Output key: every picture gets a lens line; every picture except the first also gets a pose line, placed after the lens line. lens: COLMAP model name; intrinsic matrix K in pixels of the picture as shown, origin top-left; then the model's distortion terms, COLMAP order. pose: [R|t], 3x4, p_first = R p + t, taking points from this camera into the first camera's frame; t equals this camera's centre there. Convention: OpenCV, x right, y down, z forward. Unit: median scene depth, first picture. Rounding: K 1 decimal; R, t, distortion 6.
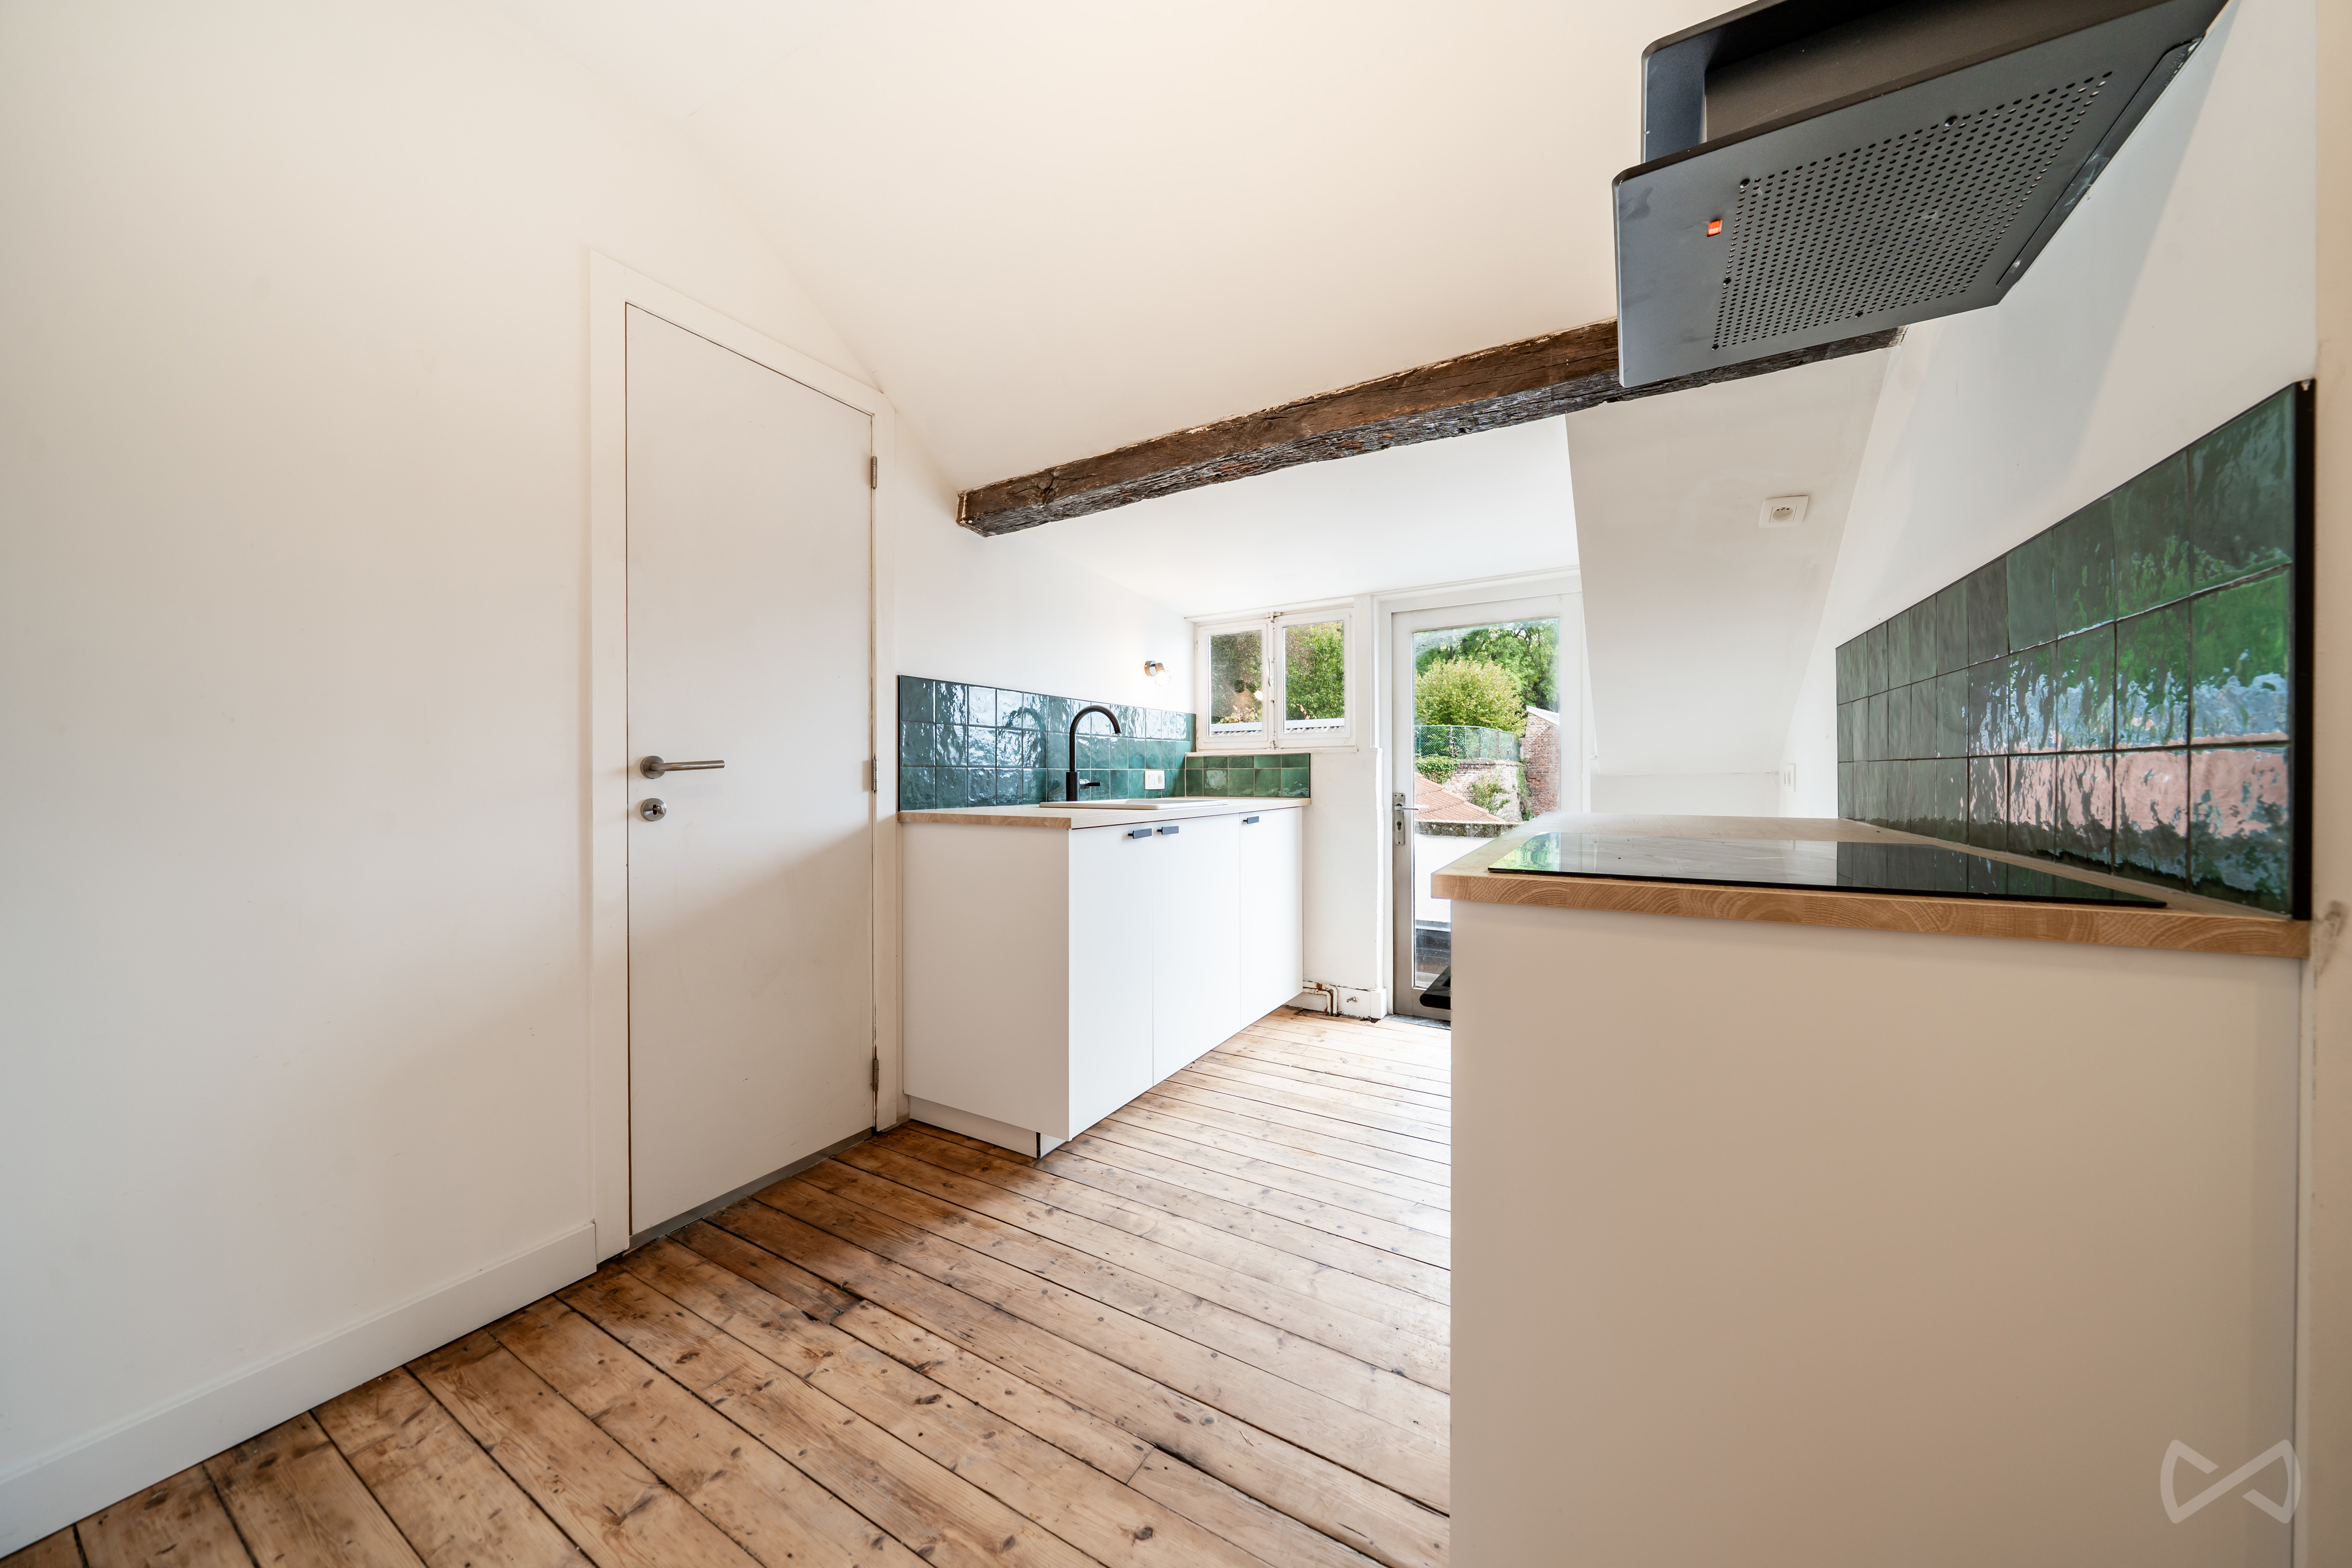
lens RADIAL K [[797.5, 0, 1183.0], [0, 797.5, 778.6], [0, 0, 1]] dist [-0.006712, 0.000004]
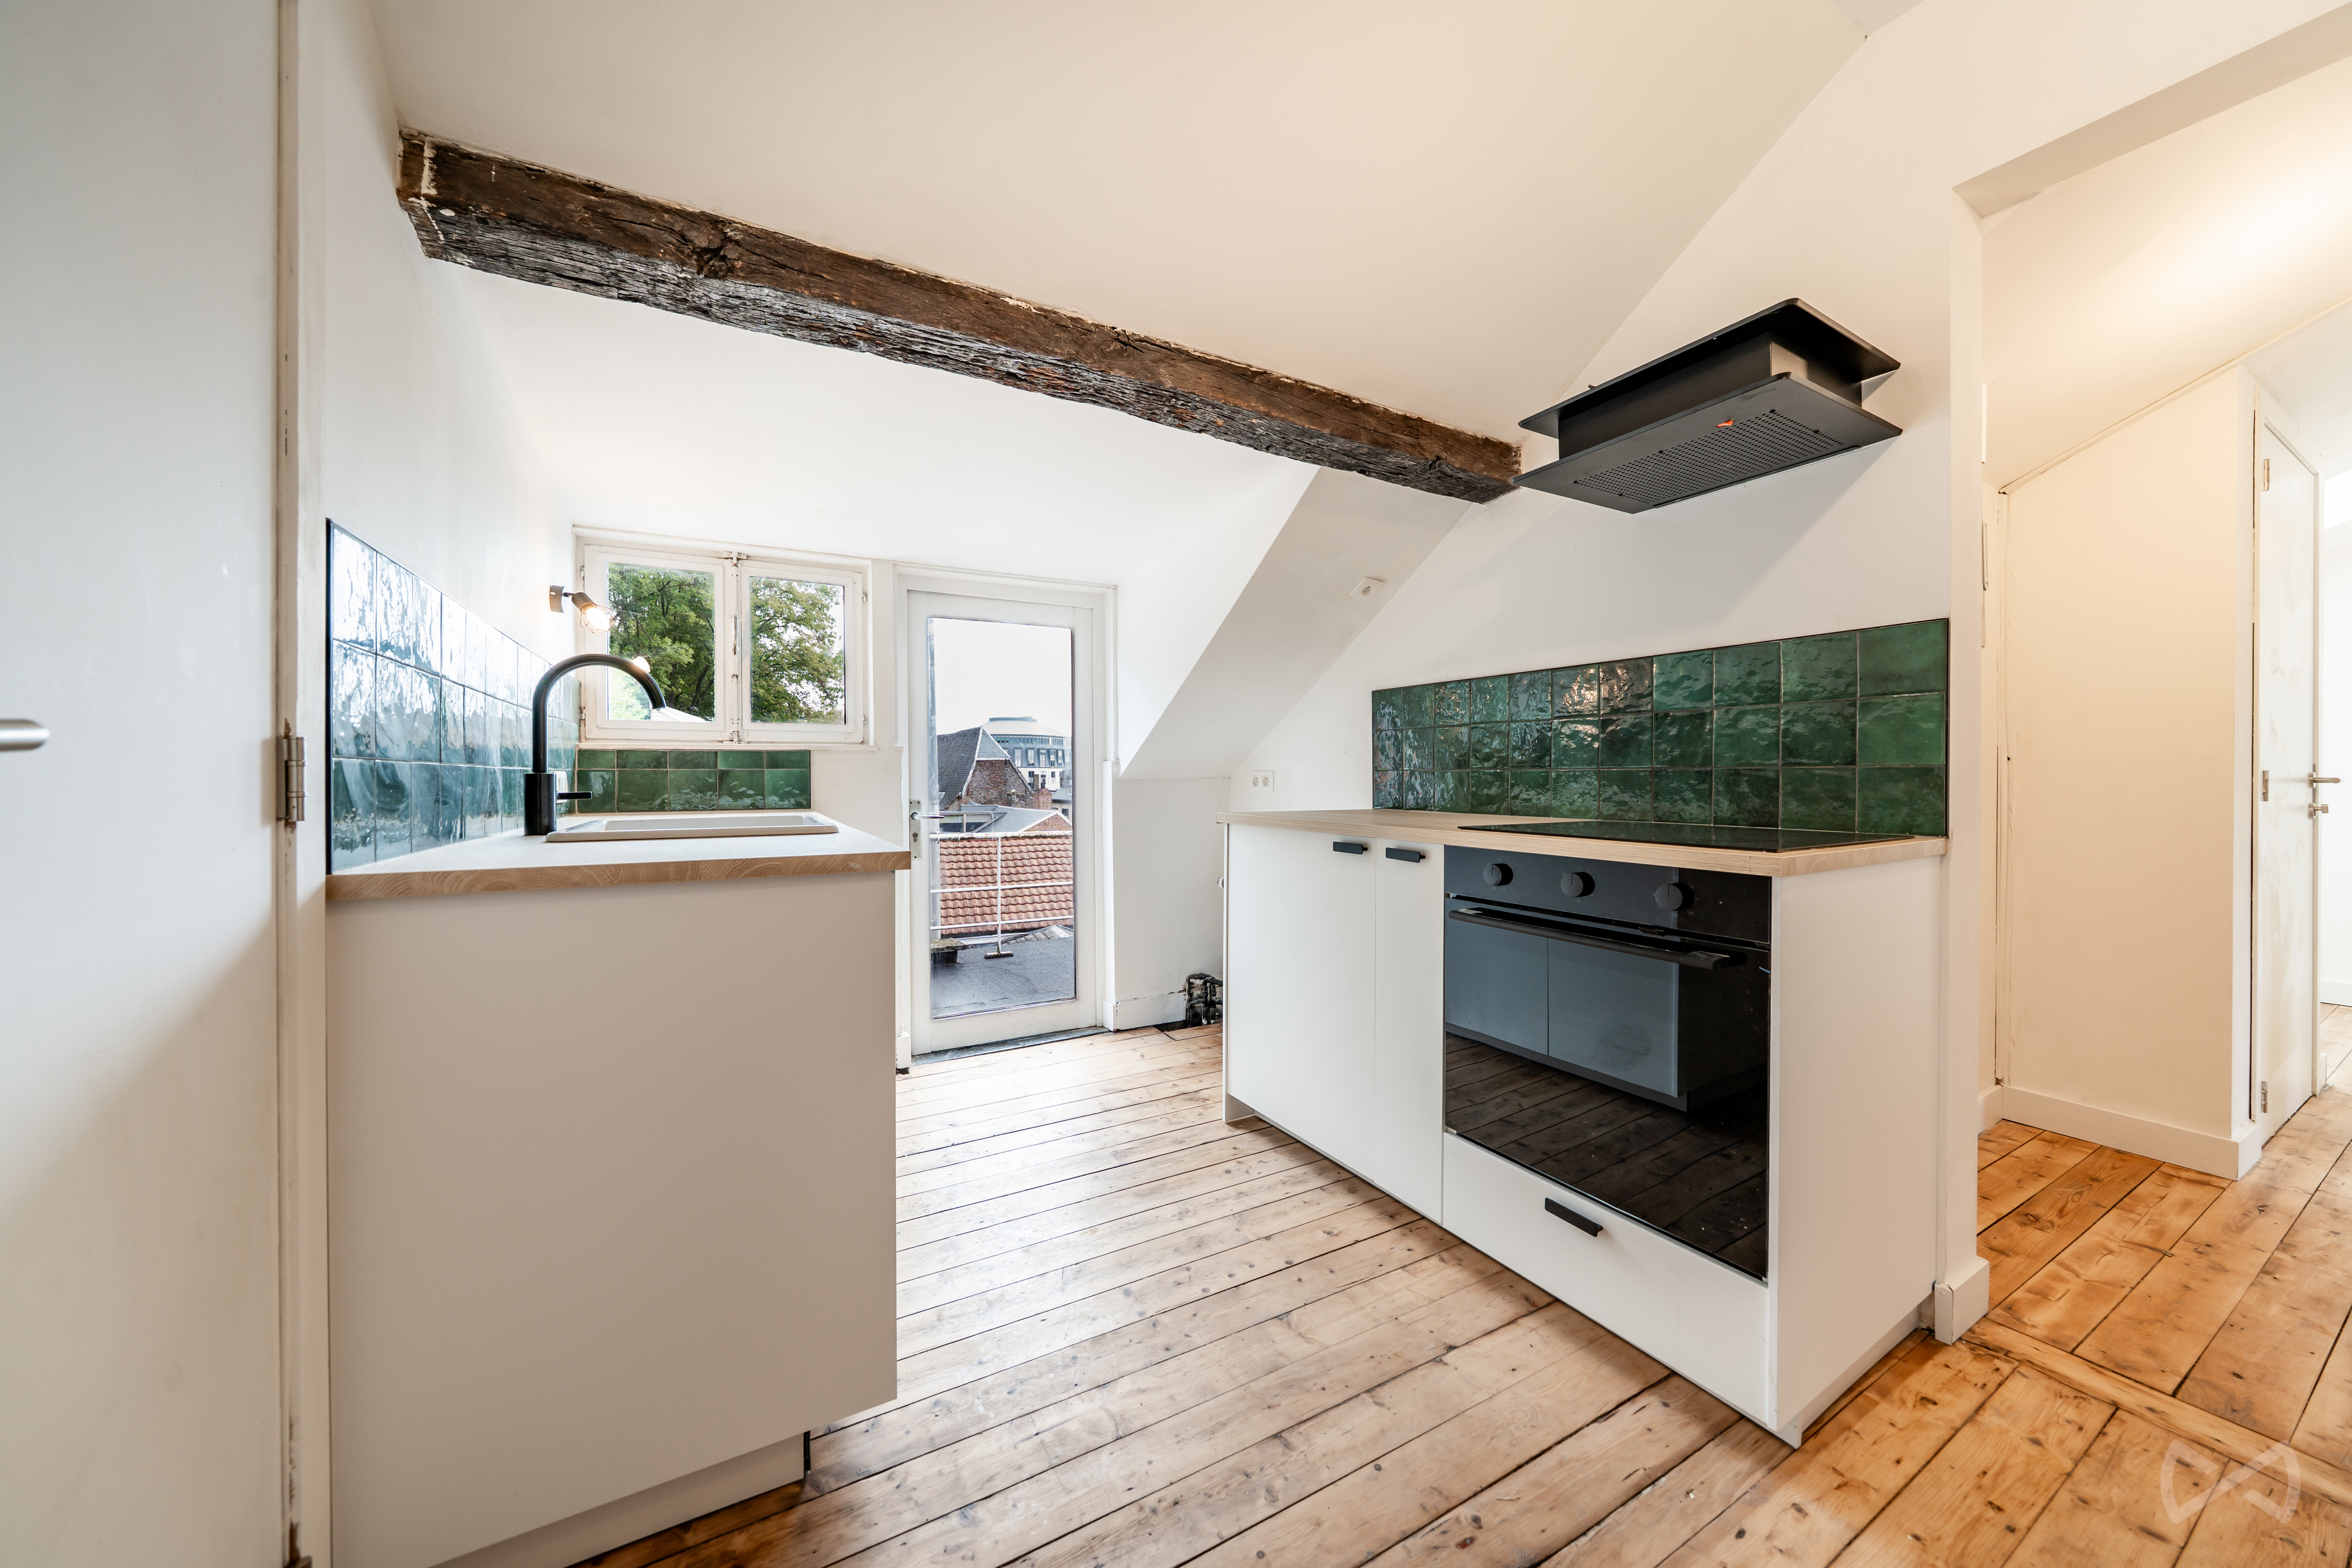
lens RADIAL K [[797.5, 0, 1183.0], [0, 797.5, 778.6], [0, 0, 1]] dist [-0.006712, 0.000004]
pose [[0.505765, 0.001853, 0.862669, -0.543785], [0.003121, 0.999987, -0.003979, -0.000892], [-0.862665, 0.004705, 0.505753, 0.516841]]
